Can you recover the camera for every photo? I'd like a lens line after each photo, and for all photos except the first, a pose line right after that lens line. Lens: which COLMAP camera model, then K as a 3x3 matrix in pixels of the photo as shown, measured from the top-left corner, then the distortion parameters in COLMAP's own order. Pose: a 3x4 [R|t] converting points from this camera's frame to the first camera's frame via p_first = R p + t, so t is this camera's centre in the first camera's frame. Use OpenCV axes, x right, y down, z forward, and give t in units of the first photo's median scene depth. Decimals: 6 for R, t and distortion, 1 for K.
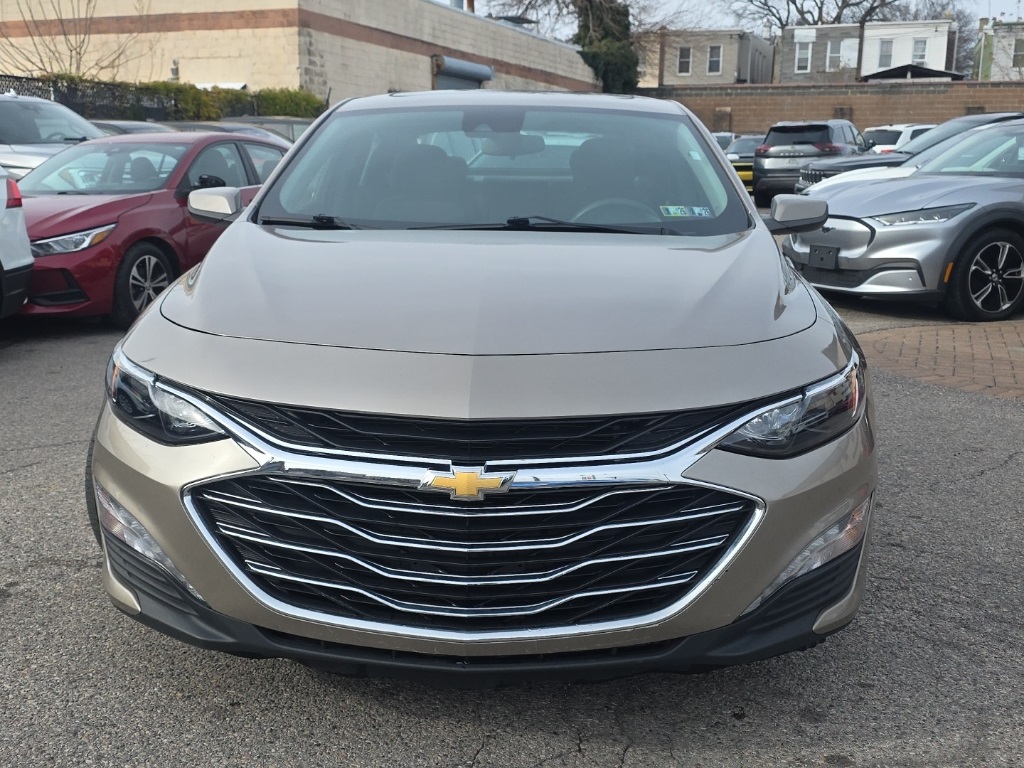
lens RADIAL K [[1129.9, 0, 502.2], [0, 1129.9, 386.8], [0, 0, 1]] dist [0.048036, 0.000000]
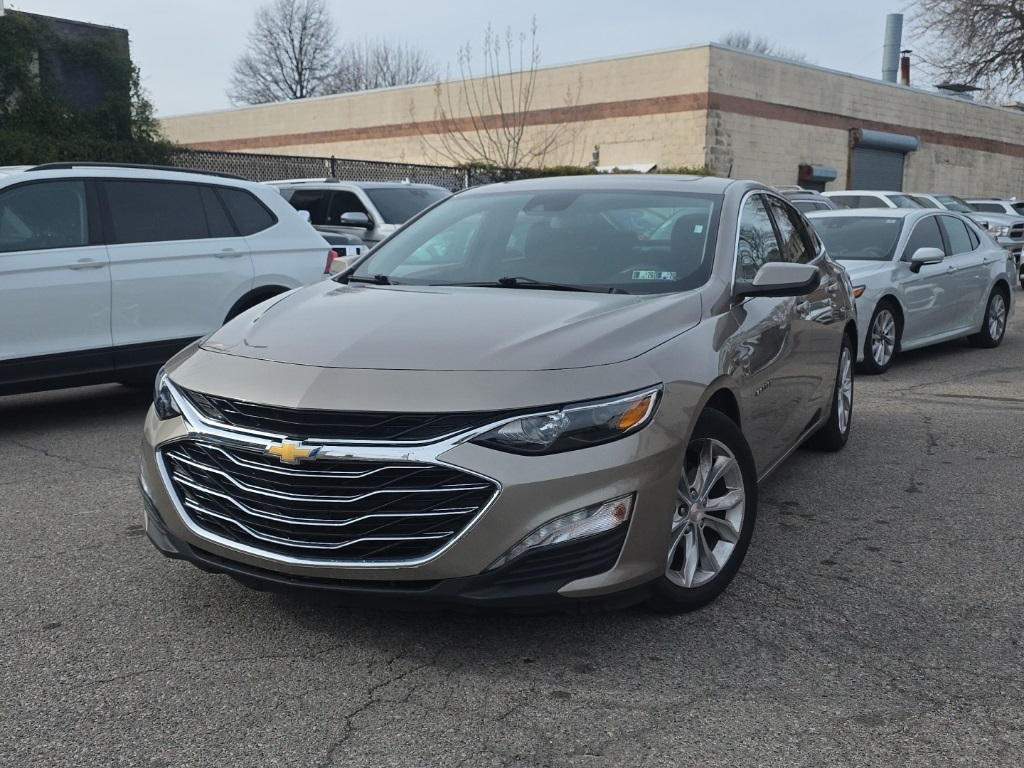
lens RADIAL K [[1129.9, 0, 517.3], [0, 1129.9, 385.6], [0, 0, 1]] dist [0.048036, 0.000000]
pose [[0.927858, 0.044501, -0.370269, 0.048847], [-0.068339, 0.996332, -0.051507, 0.003467], [0.366619, 0.073095, 0.927495, -0.016074]]
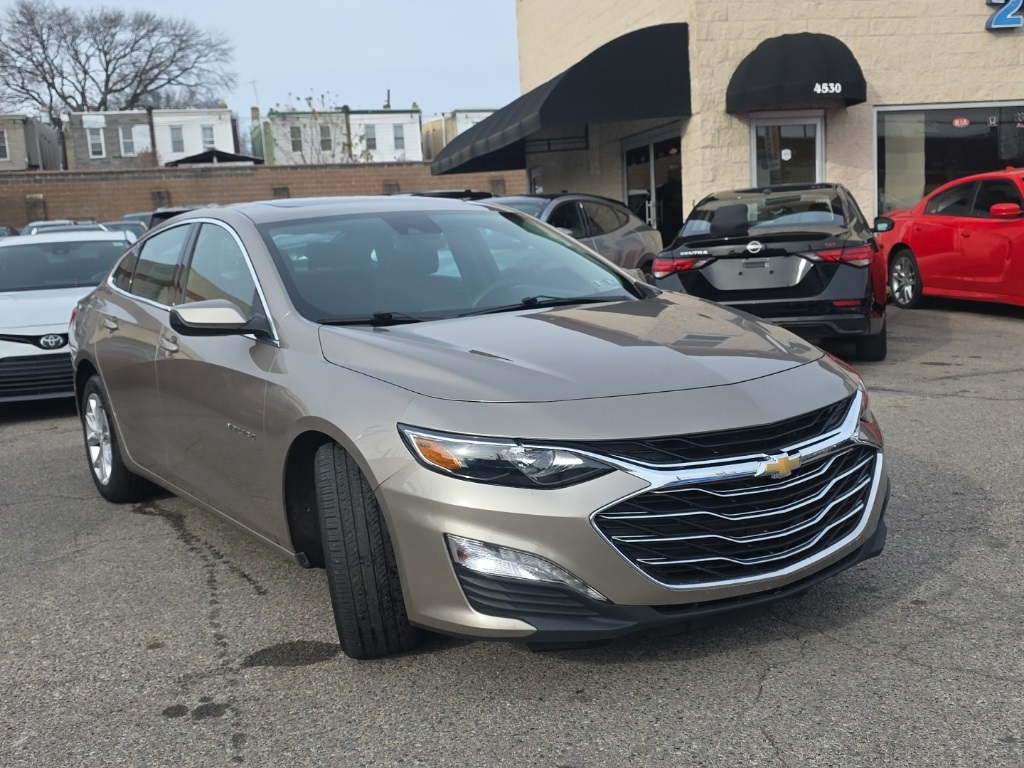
lens RADIAL K [[1129.9, 0, 514.3], [0, 1129.9, 387.1], [0, 0, 1]] dist [0.048036, 0.000000]
pose [[0.806812, -0.137810, 0.574511, -0.071619], [0.176361, 0.984258, -0.011575, -0.003755], [-0.563871, 0.110660, 0.818415, -0.001870]]
